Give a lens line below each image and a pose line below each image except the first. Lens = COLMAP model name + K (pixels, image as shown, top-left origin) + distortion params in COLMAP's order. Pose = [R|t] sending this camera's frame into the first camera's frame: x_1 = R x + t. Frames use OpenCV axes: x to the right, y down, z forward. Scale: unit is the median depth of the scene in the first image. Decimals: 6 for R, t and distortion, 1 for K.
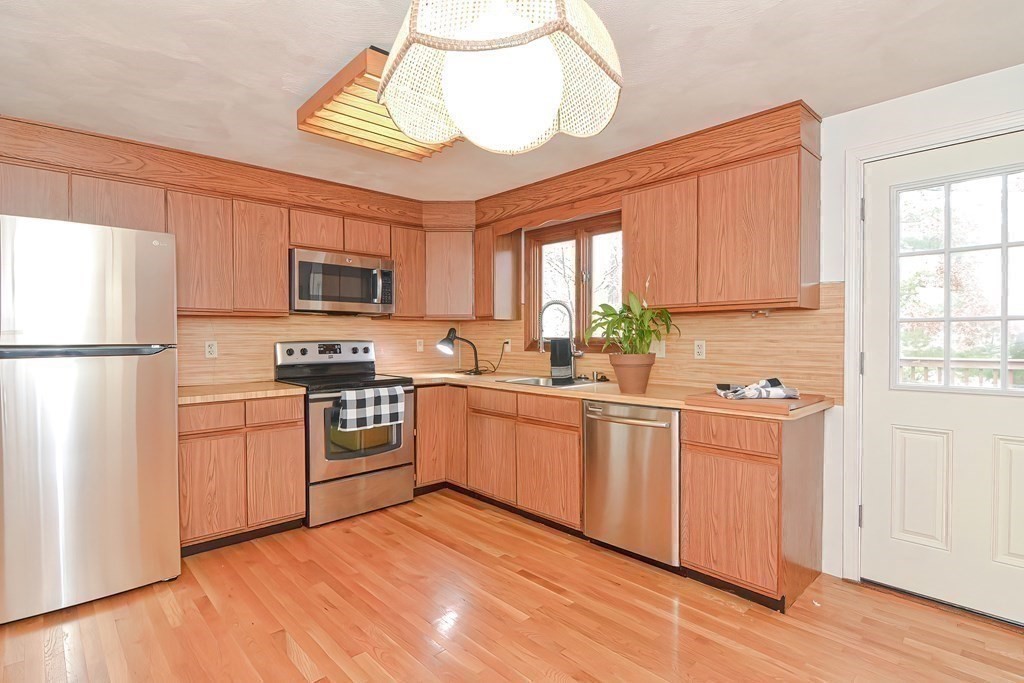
lens RADIAL K [[510.0, 0, 518.7], [0, 510.0, 341.3], [0, 0, 1]] dist [0.000730, -0.000846]
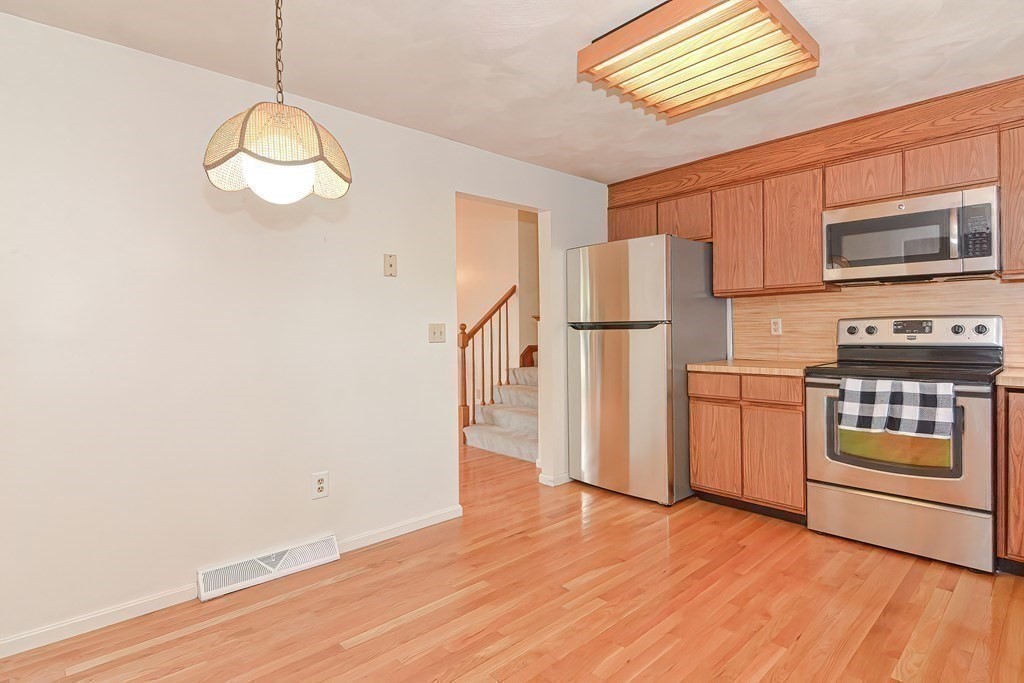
lens RADIAL K [[510.0, 0, 518.7], [0, 510.0, 341.3], [0, 0, 1]] dist [0.000730, -0.000846]
pose [[-0.006405, 0.028677, -0.999568, 0.451999], [0.005002, 0.999577, 0.028645, 0.013321], [0.999967, -0.004816, -0.006546, 0.486541]]
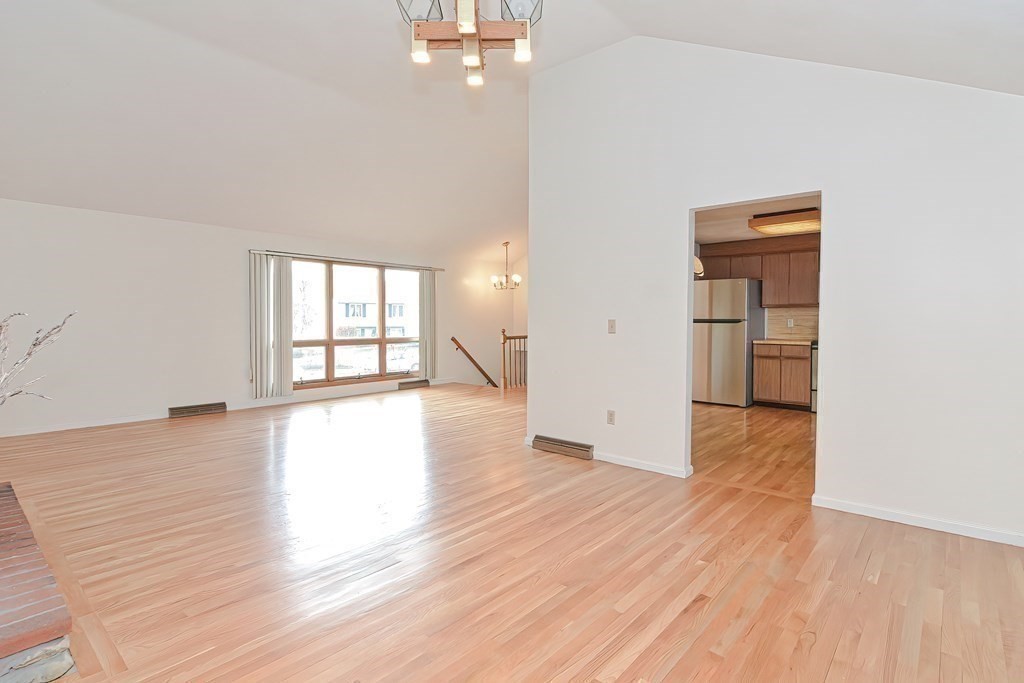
lens RADIAL K [[510.0, 0, 518.7], [0, 510.0, 341.3], [0, 0, 1]] dist [0.000730, -0.000846]
pose [[0.141782, 0.049001, -0.988684, 1.362779], [-0.012056, 0.998785, 0.047773, 0.004664], [0.989825, 0.005147, 0.142200, -0.423096]]
